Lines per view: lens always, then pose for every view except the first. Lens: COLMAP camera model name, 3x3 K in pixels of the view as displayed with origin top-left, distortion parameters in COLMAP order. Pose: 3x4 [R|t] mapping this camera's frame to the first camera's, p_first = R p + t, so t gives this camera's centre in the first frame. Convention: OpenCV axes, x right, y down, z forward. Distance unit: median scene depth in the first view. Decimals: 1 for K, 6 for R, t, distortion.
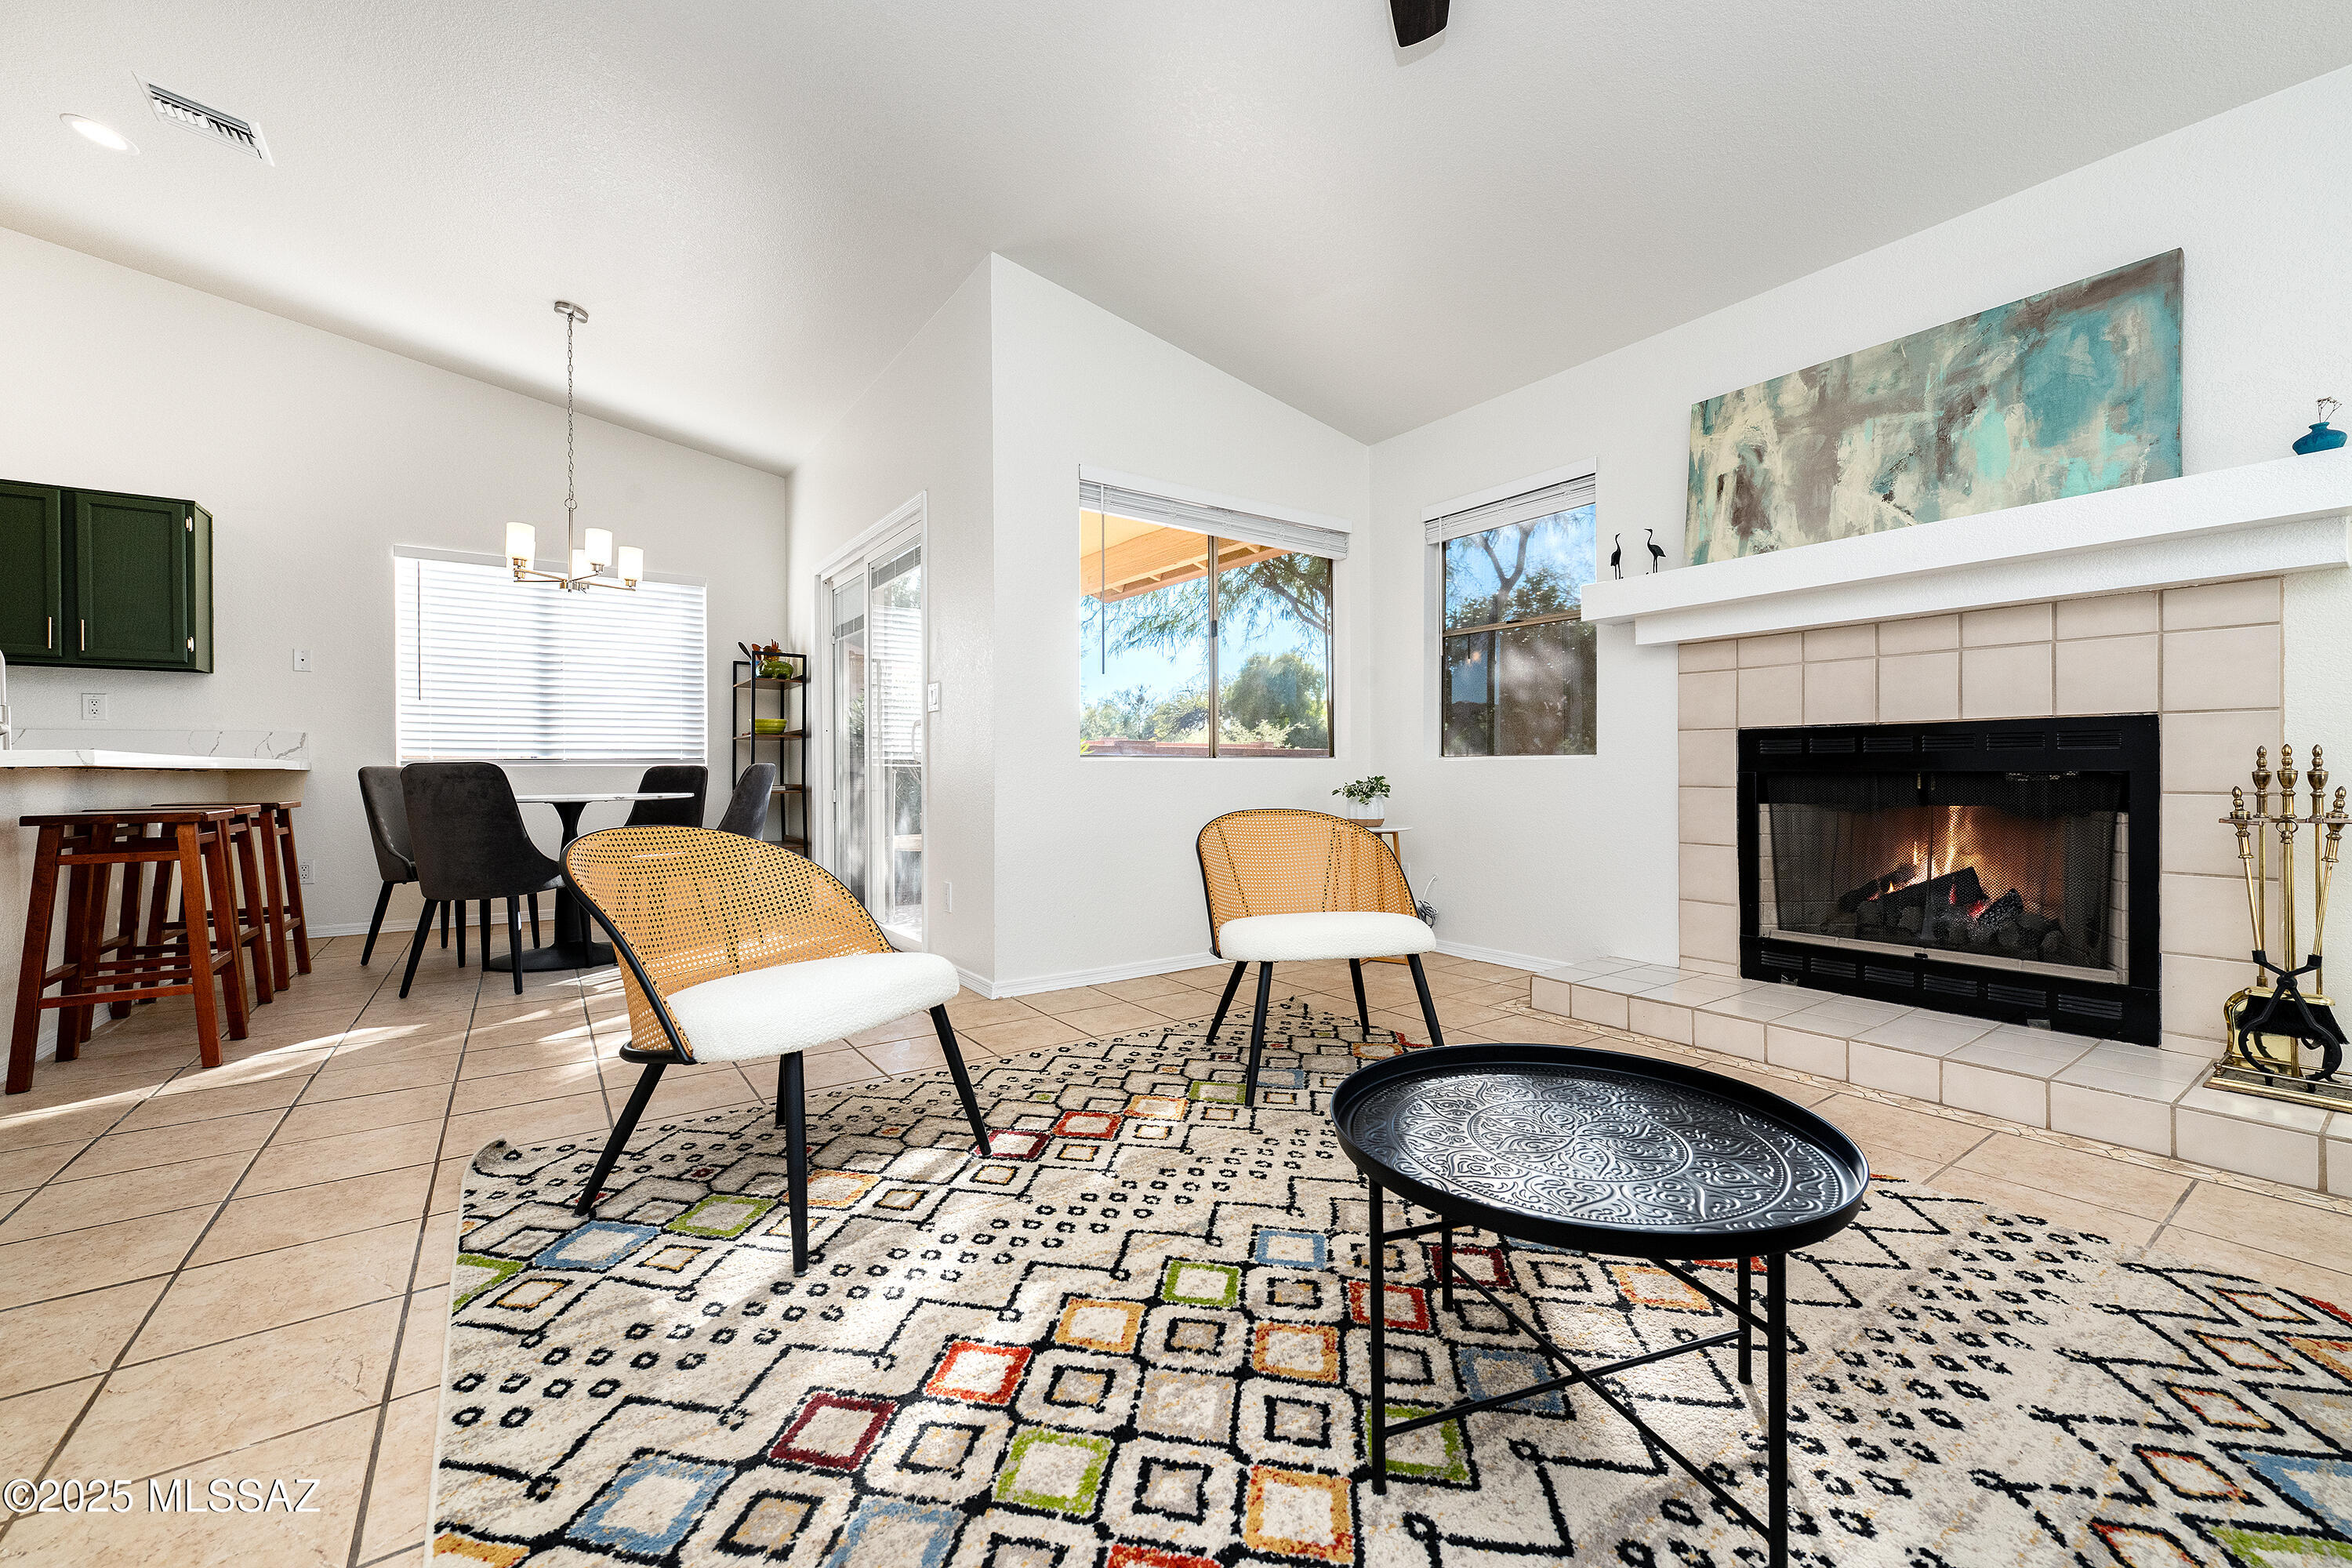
lens RADIAL K [[938.0, 0, 1202.4], [0, 938.0, 770.4], [0, 0, 1]] dist [-0.001820, -0.000234]
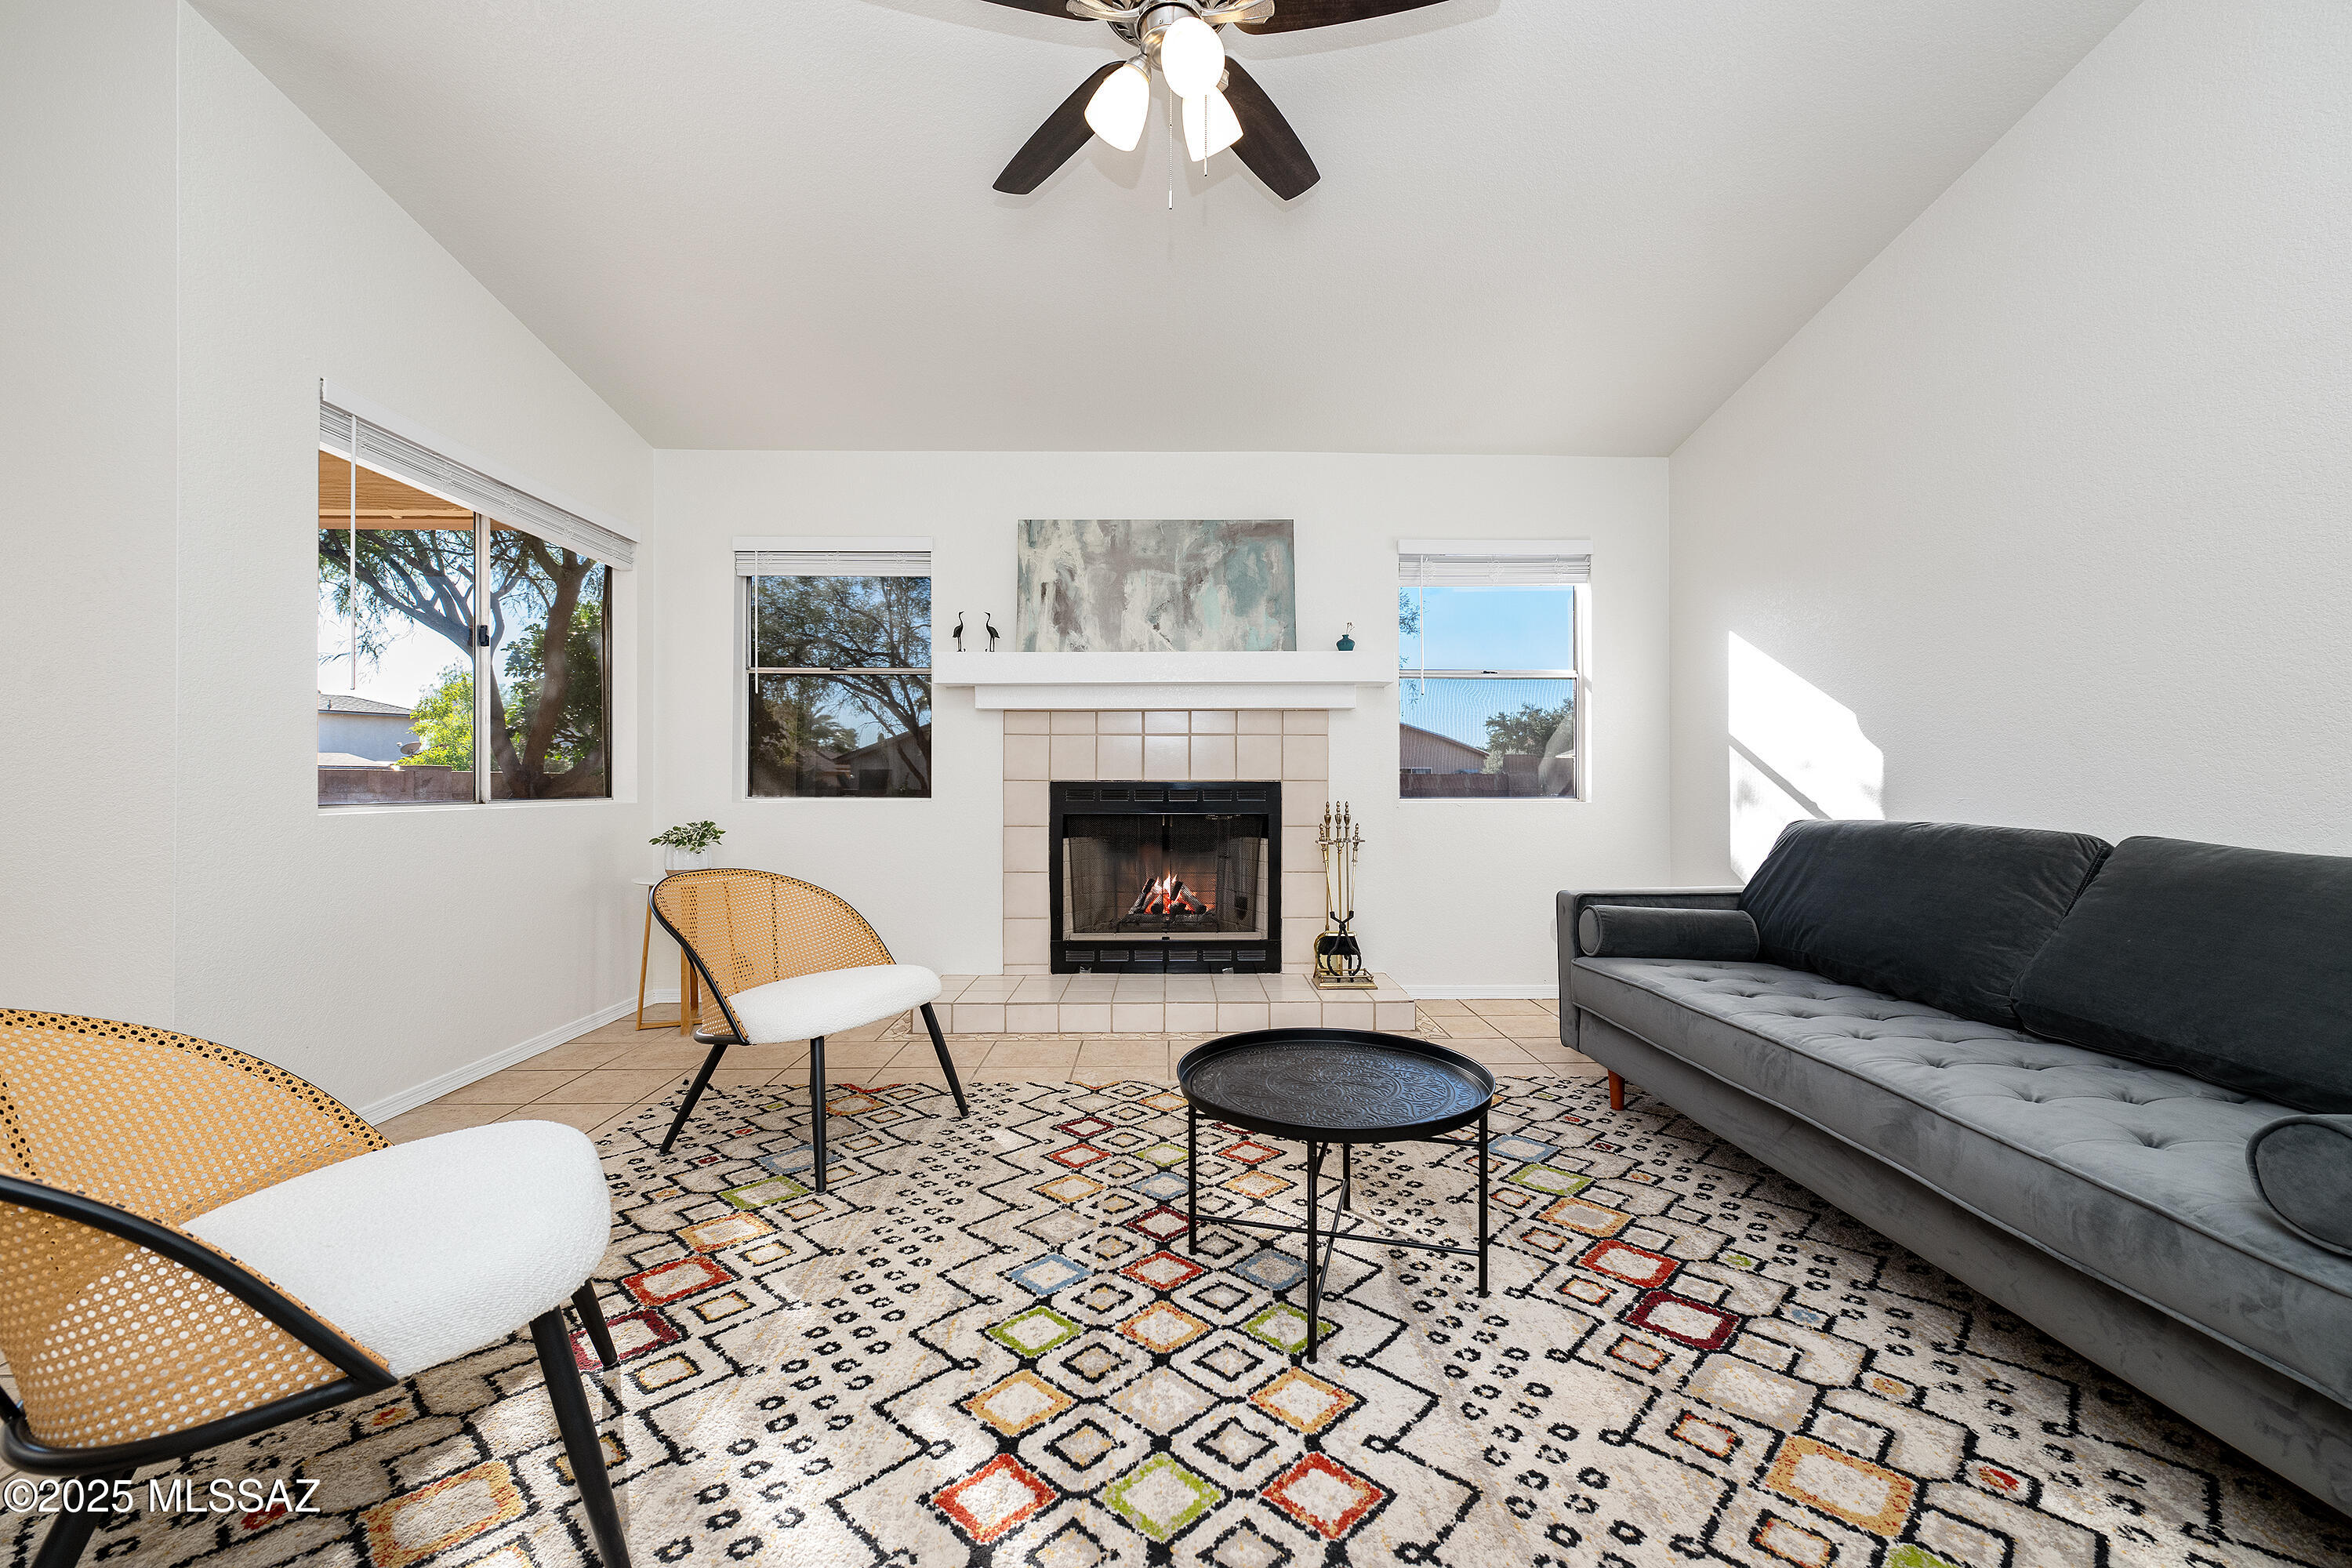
lens RADIAL K [[930.7, 0, 1187.9], [0, 930.7, 774.8], [0, 0, 1]] dist [-0.001911, -0.000254]
pose [[0.568840, 0.011773, 0.822364, -0.454217], [-0.001984, 0.999914, -0.012942, -0.044730], [-0.822446, 0.005731, 0.568814, 0.141977]]
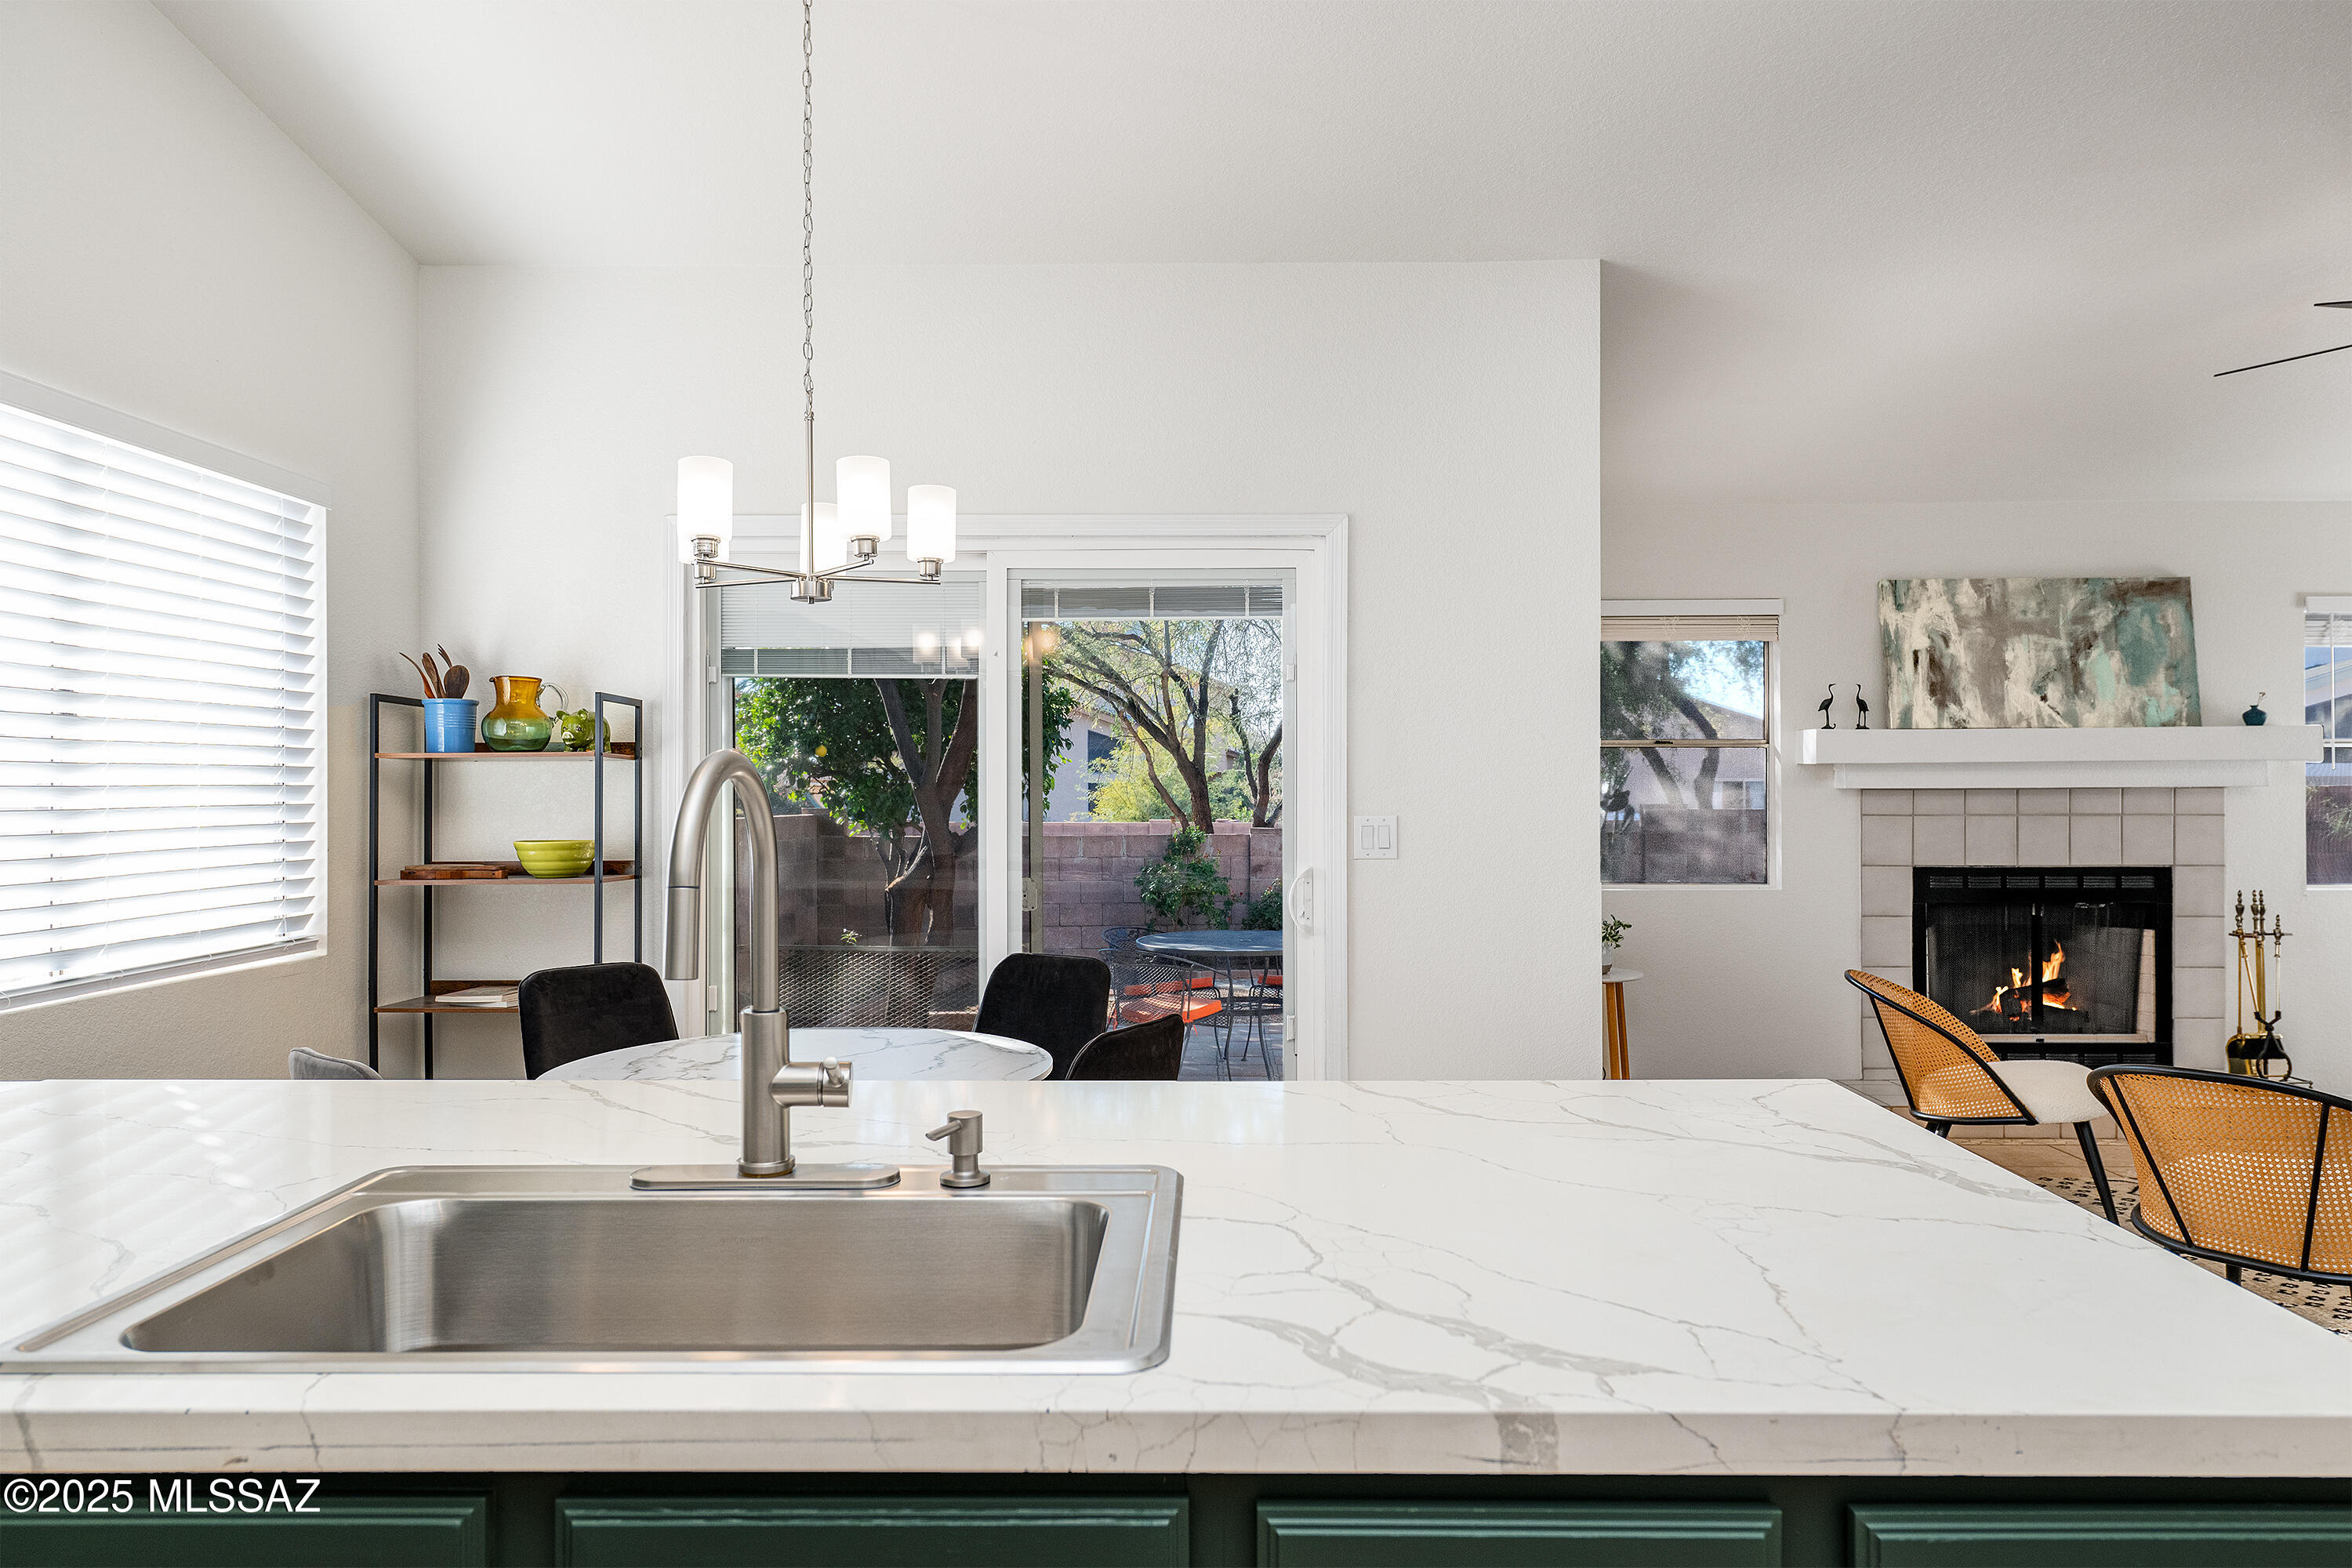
lens RADIAL K [[1564.4, 0, 1190.2], [0, 1564.4, 780.3], [0, 0, 1]] dist [0.010307, -0.000069]
pose [[0.597543, 0.008523, 0.801792, -1.874344], [0.000023, 0.999943, -0.010647, -0.159631], [-0.801837, 0.006380, 0.597509, 0.674922]]
